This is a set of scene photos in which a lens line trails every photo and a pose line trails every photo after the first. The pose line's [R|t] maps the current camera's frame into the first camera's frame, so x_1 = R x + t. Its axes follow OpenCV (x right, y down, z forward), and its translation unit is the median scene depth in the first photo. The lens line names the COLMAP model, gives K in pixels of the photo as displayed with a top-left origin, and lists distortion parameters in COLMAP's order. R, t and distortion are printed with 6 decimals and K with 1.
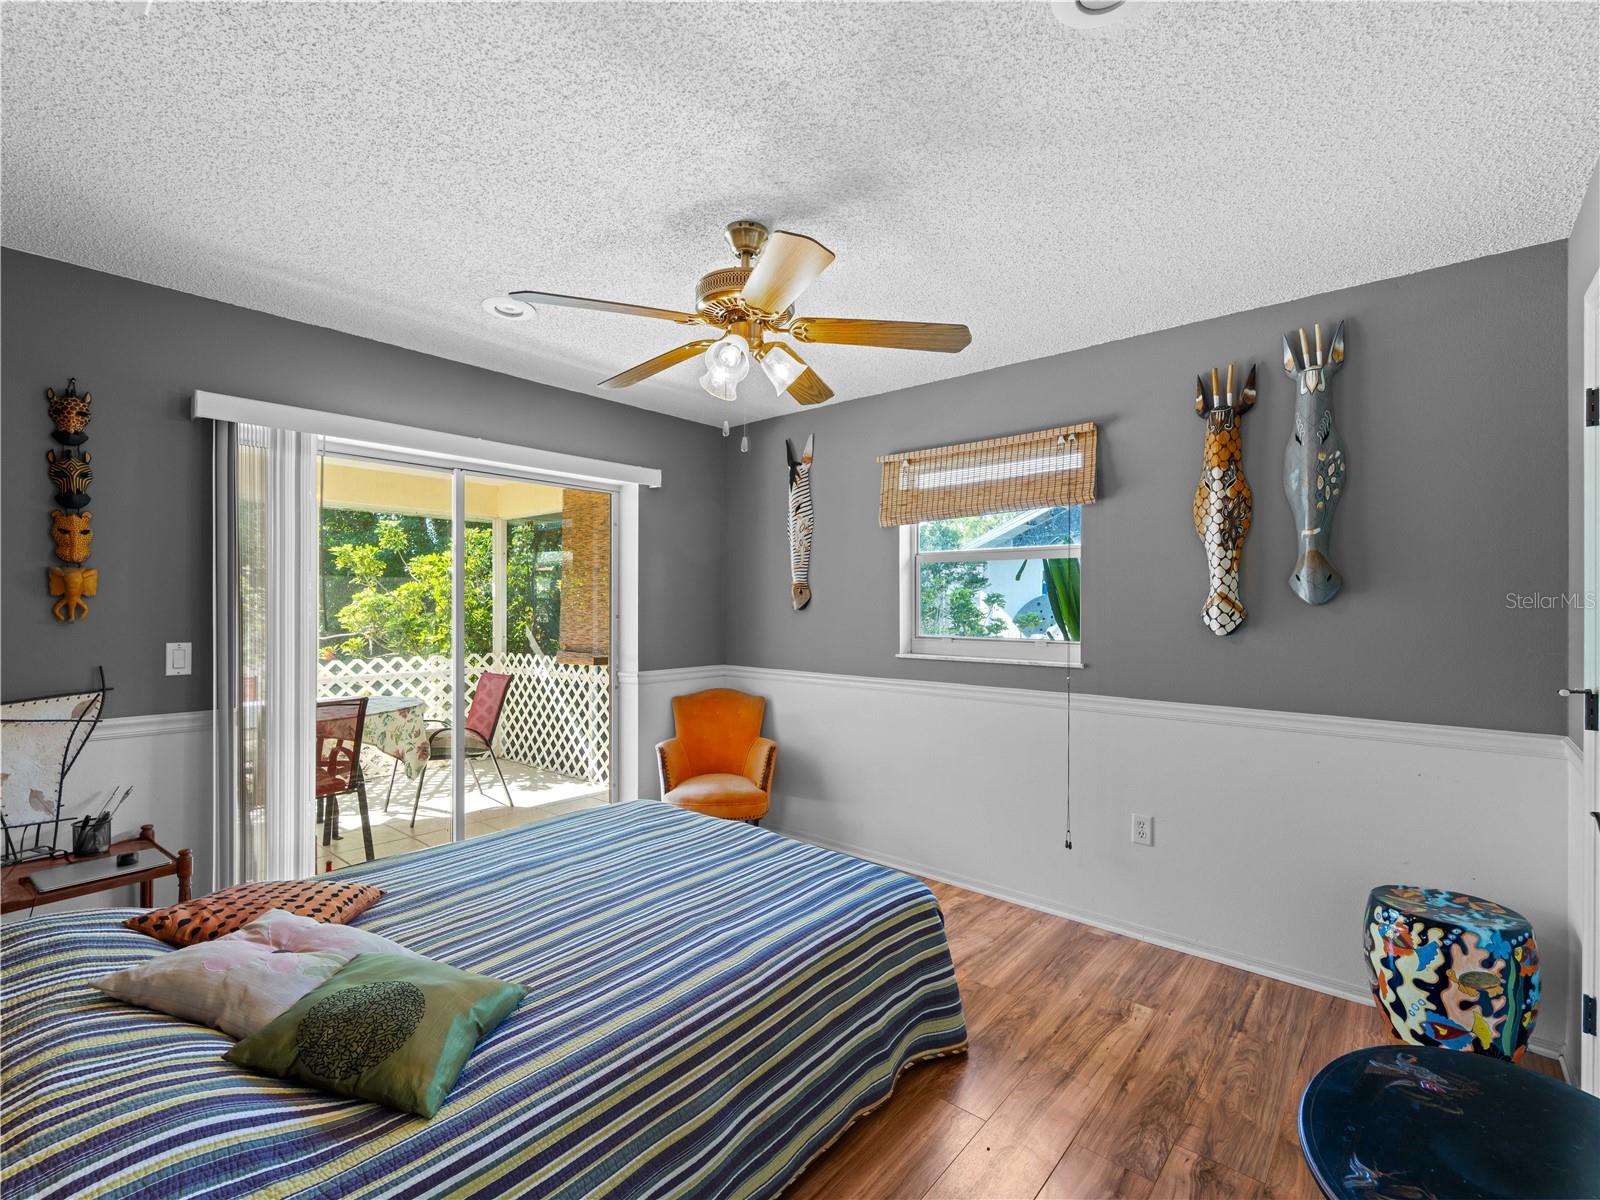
lens RADIAL K [[719.2, 0, 804.9], [0, 719.2, 600.2], [0, 0, 1]] dist [-0.001098, -0.000732]
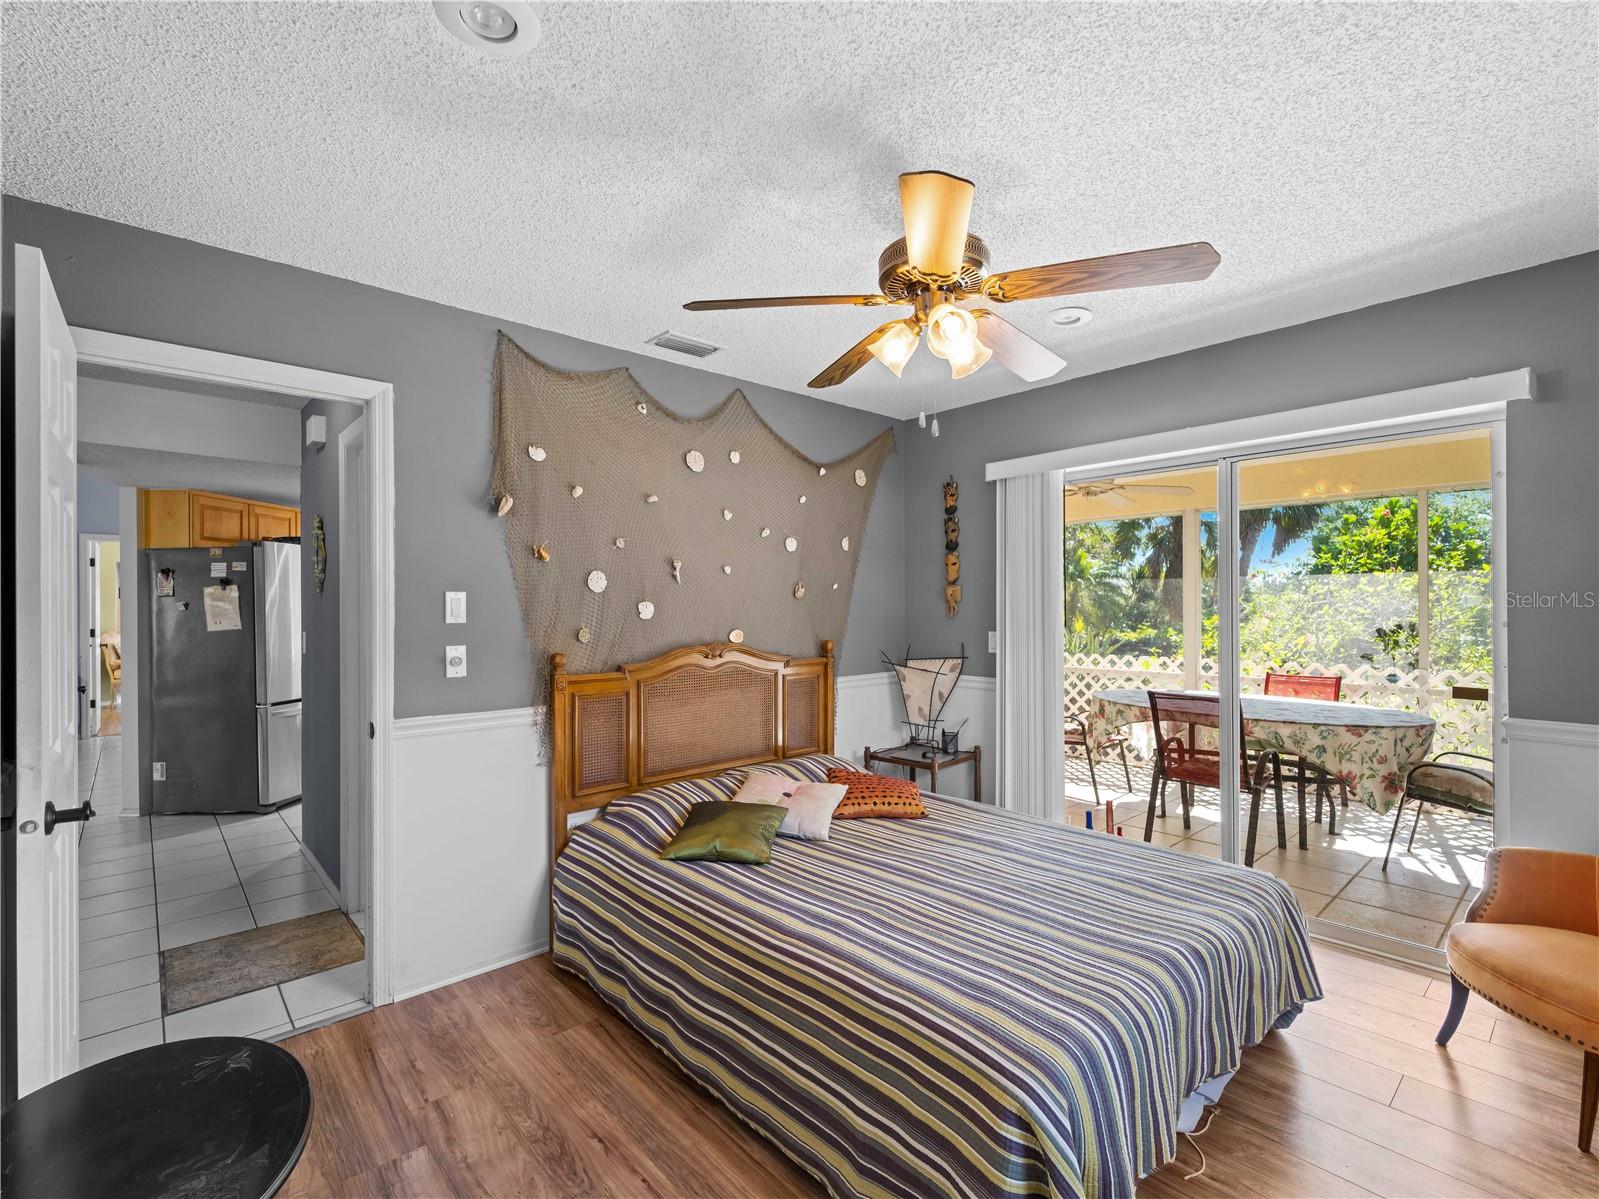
lens RADIAL K [[726.0, 0, 797.2], [0, 726.0, 606.9], [0, 0, 1]] dist [-0.001855, -0.000135]
pose [[-0.126732, 0.001020, -0.991936, 0.764245], [0.007244, 0.999974, 0.000103, 0.003910], [0.991911, -0.007172, -0.126736, 0.855964]]
